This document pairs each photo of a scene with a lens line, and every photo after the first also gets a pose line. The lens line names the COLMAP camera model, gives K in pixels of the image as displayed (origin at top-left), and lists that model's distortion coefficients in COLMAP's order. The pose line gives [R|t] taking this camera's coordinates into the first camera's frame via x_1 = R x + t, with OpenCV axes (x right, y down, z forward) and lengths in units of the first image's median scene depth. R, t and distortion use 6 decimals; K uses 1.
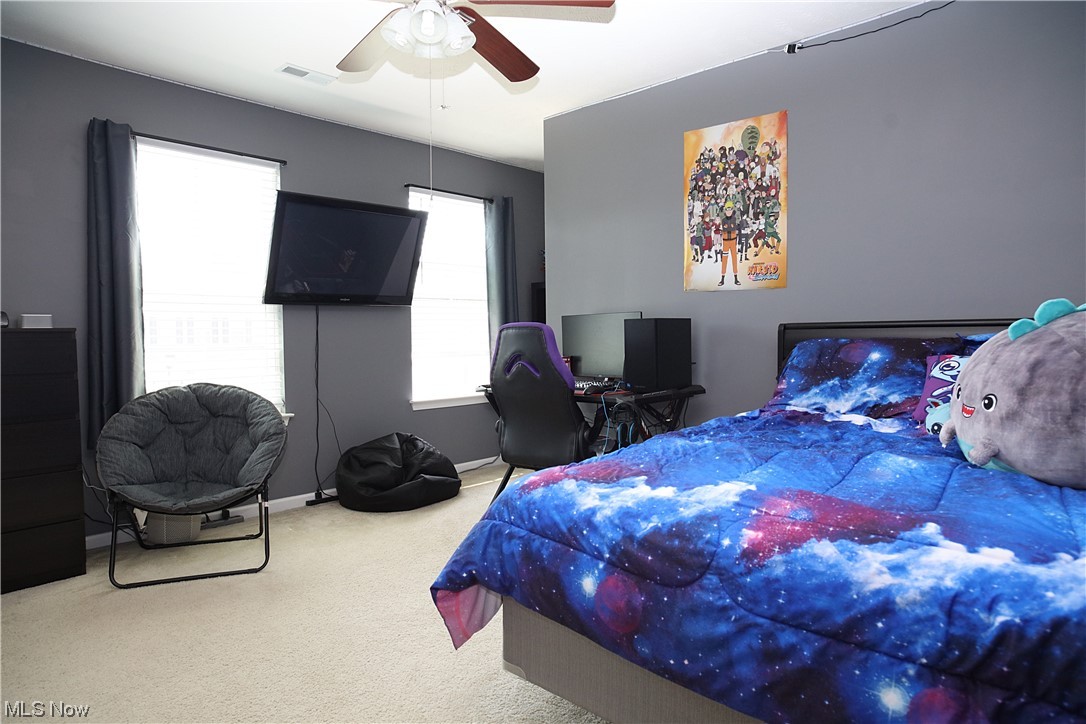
lens RADIAL K [[656.9, 0, 537.1], [0, 656.9, 359.7], [0, 0, 1]] dist [-0.073326, 0.065251]
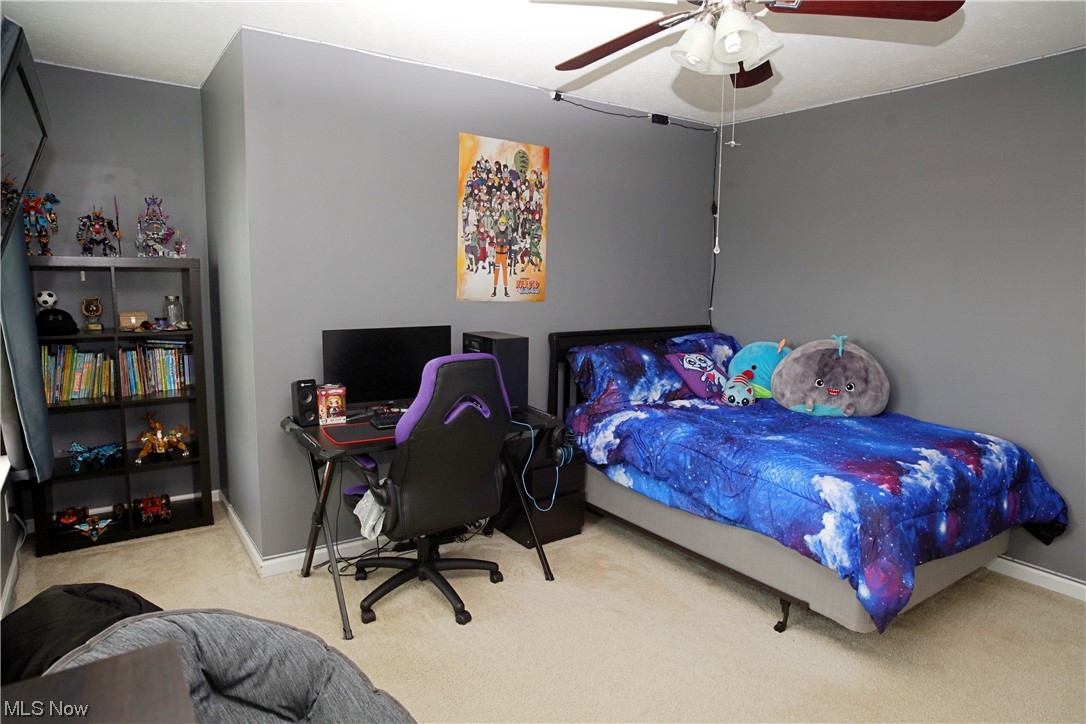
lens RADIAL K [[656.9, 0, 537.1], [0, 656.9, 359.7], [0, 0, 1]] dist [-0.073326, 0.065251]
pose [[0.208280, -0.108782, 0.972001, -0.735037], [0.025223, 0.994063, 0.105847, -0.124144], [-0.977744, 0.002471, 0.209787, 0.722477]]
